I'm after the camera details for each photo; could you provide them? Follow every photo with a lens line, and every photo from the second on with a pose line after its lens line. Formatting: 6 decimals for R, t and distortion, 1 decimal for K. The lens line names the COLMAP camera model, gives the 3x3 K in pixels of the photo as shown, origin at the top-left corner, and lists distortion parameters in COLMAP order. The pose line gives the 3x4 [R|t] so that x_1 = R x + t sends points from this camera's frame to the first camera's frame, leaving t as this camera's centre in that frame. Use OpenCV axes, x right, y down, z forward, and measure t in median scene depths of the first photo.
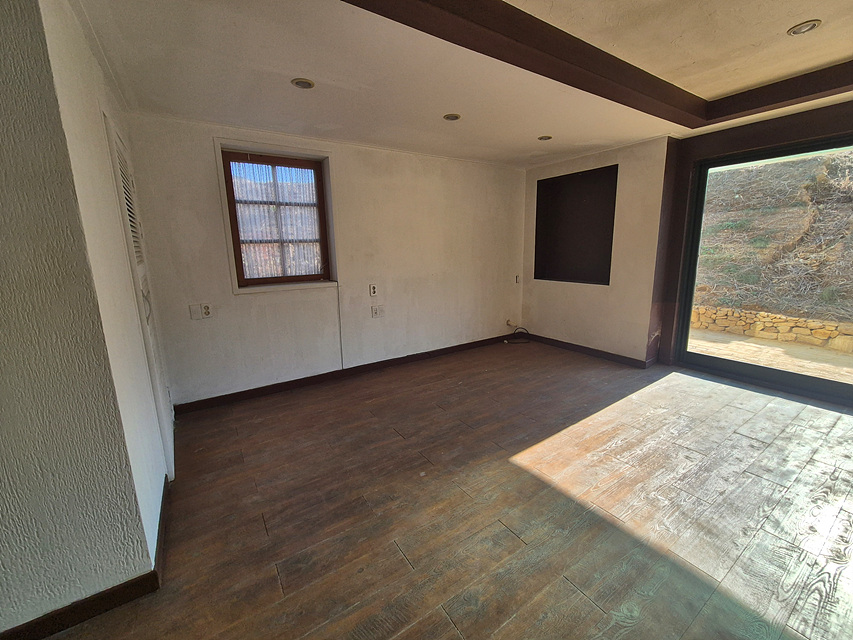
lens RADIAL K [[352.4, 0, 429.5], [0, 352.4, 312.1], [0, 0, 1]] dist [0.000503, 0.000691]
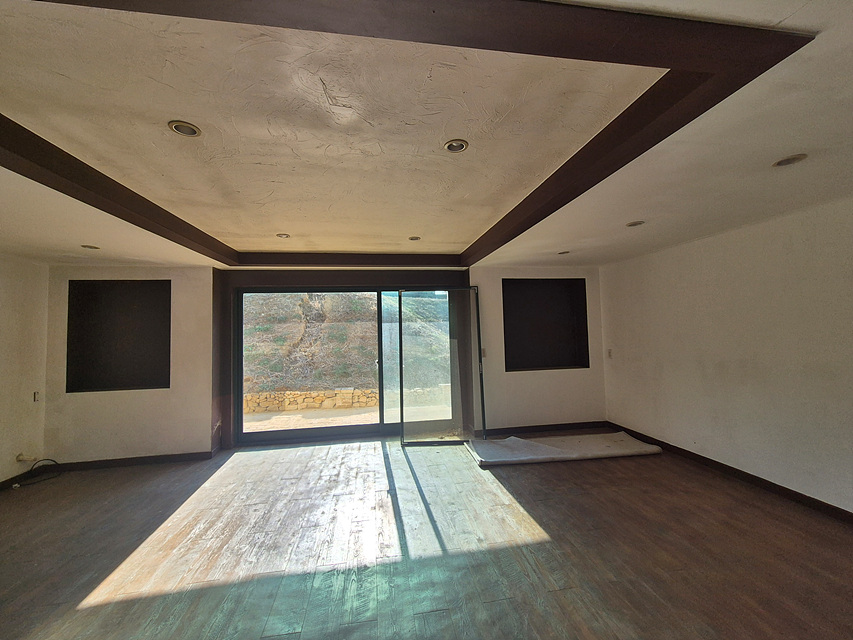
lens RADIAL K [[352.4, 0, 429.5], [0, 352.4, 312.1], [0, 0, 1]] dist [0.000503, 0.000691]
pose [[0.415372, 0.053859, 0.908056, -0.151148], [0.186468, 0.972006, -0.142948, -0.001435], [-0.890335, 0.228700, 0.393701, -0.173273]]
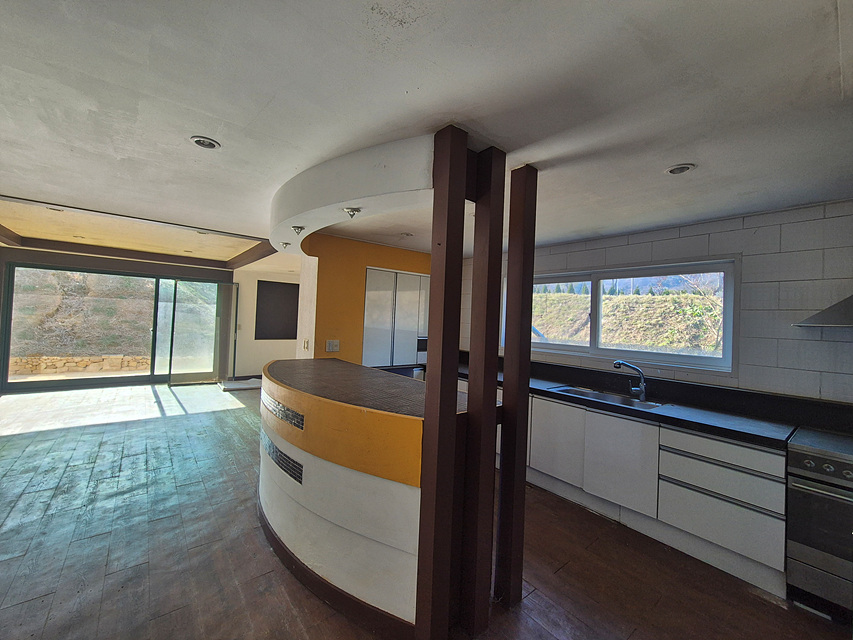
lens RADIAL K [[352.4, 0, 429.5], [0, 352.4, 312.1], [0, 0, 1]] dist [0.000503, 0.000691]
pose [[-0.096879, 0.037899, 0.994574, -0.995192], [0.146233, 0.988972, -0.023442, 0.120017], [-0.984495, 0.143169, -0.101352, -0.687786]]
